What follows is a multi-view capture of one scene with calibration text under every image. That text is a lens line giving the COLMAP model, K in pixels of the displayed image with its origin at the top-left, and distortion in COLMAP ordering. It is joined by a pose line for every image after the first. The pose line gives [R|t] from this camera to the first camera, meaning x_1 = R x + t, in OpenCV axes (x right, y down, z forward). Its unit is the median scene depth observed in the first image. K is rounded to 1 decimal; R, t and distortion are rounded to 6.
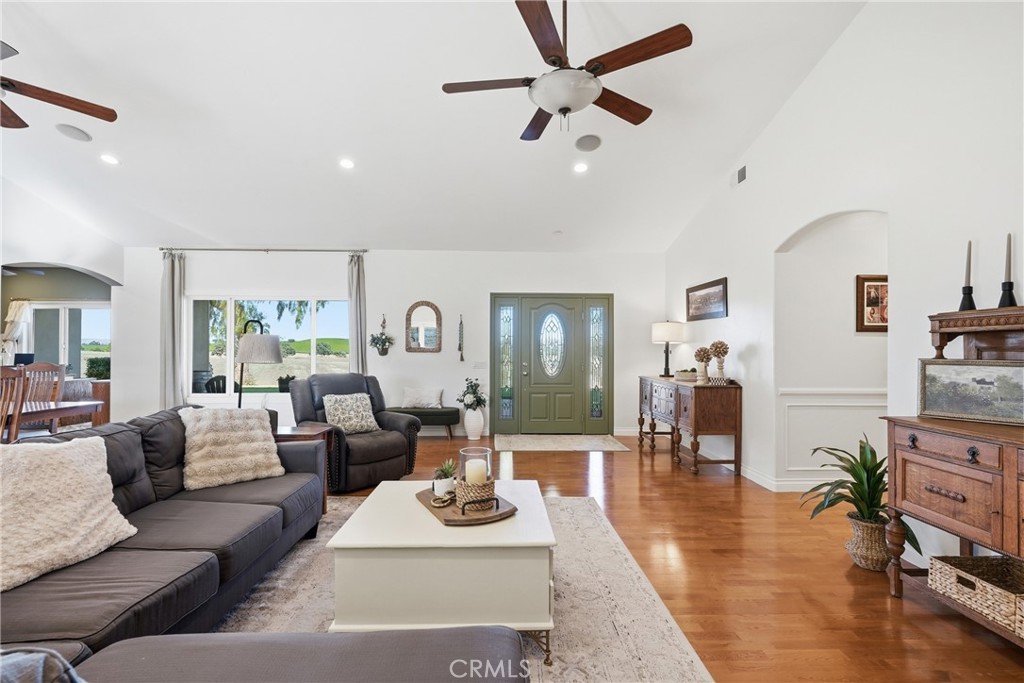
lens RADIAL K [[467.4, 0, 505.4], [0, 467.4, 344.9], [0, 0, 1]] dist [0.001218, 0.000260]
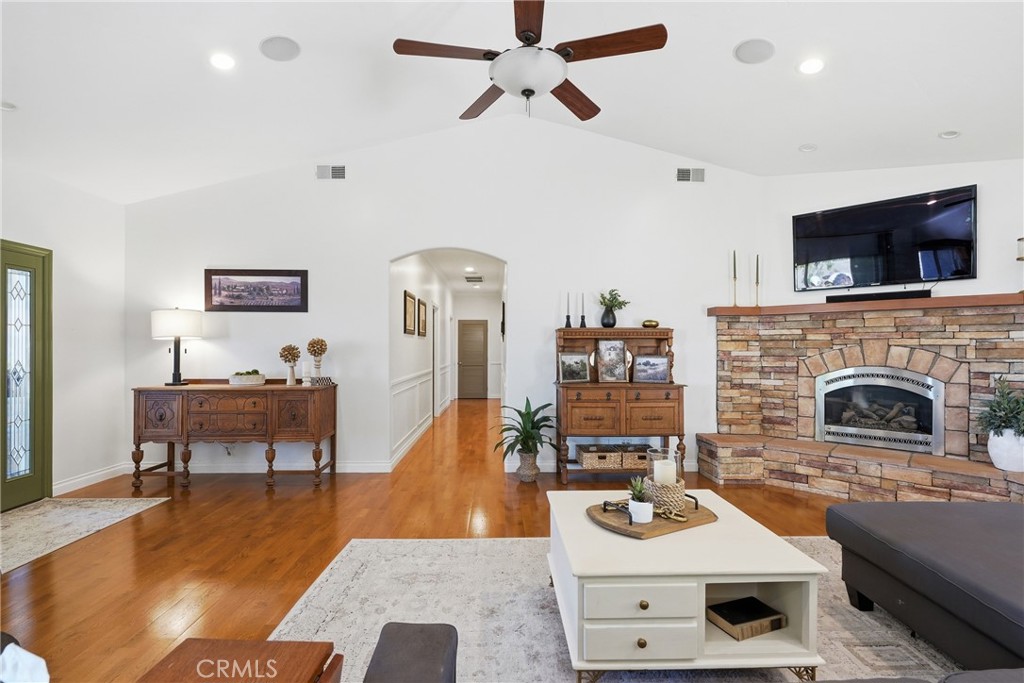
lens RADIAL K [[467.4, 0, 505.4], [0, 467.4, 344.9], [0, 0, 1]] dist [0.001218, 0.000260]
pose [[-0.003631, 0.002581, 0.999990, -1.044149], [-0.009663, 0.999950, -0.002616, 0.007887], [-0.999947, -0.009673, -0.003606, 1.341610]]
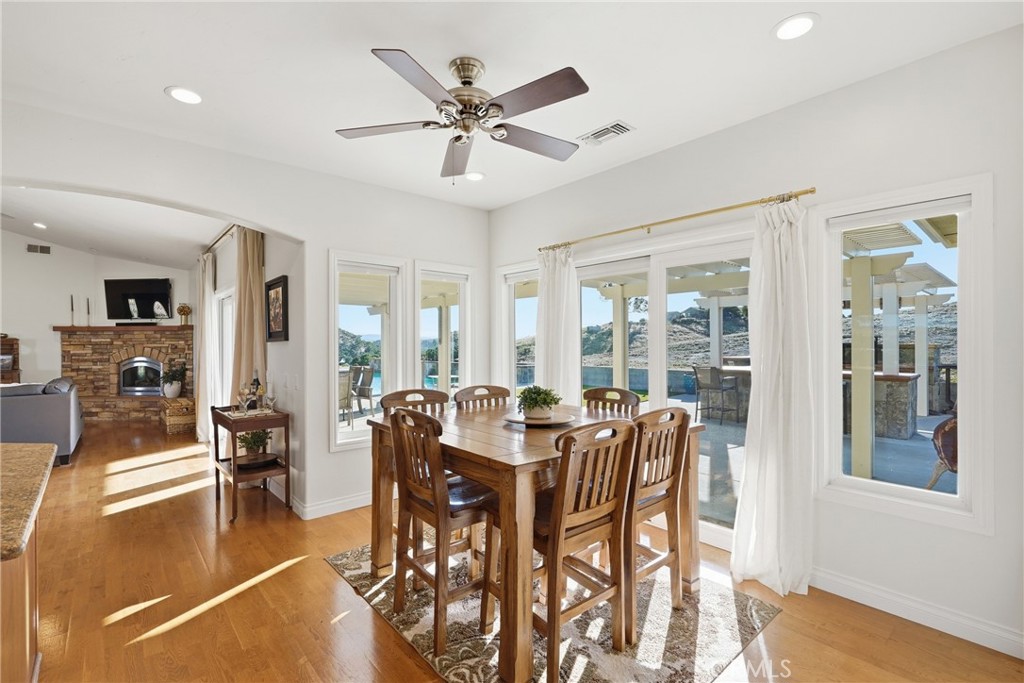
lens RADIAL K [[467.4, 0, 505.4], [0, 467.4, 344.9], [0, 0, 1]] dist [0.001218, 0.000260]
pose [[-0.640151, -0.003646, 0.768241, -4.091507], [-0.001487, 0.999993, 0.003506, -0.044689], [-0.768248, 0.001102, -0.640152, 0.036104]]
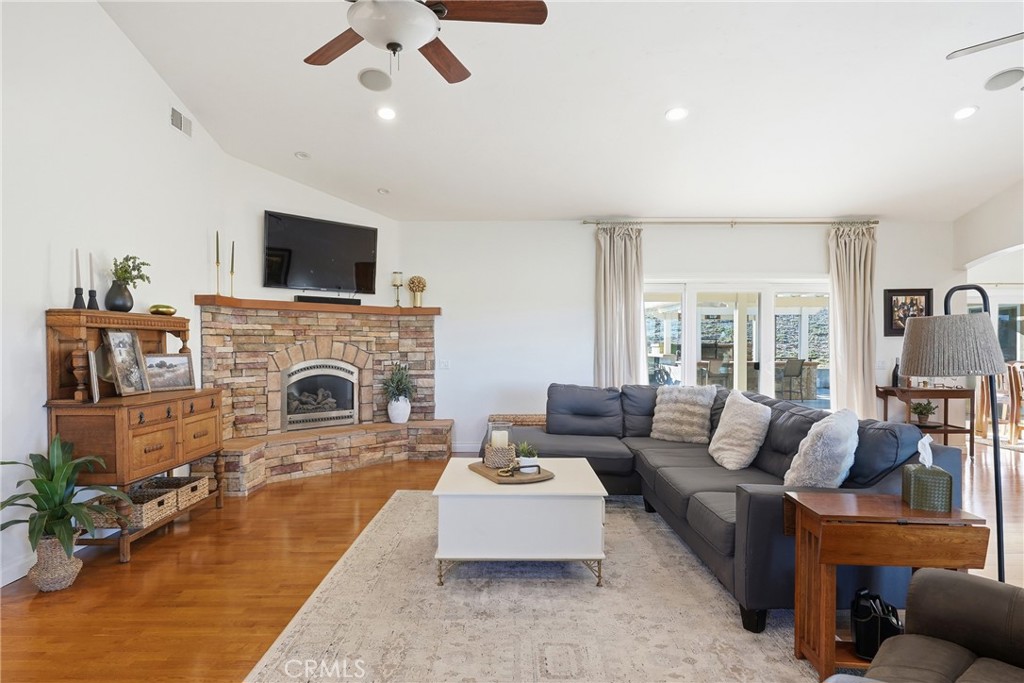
lens RADIAL K [[578.8, 0, 512.0], [0, 578.8, 341.5], [0, 0, 1]] dist [-0.002292, -0.000195]
pose [[-0.999966, -0.002245, 0.007936, -0.112022], [-0.002349, 0.999910, -0.013221, 0.026332], [-0.007906, -0.013240, -0.999881, 2.566222]]
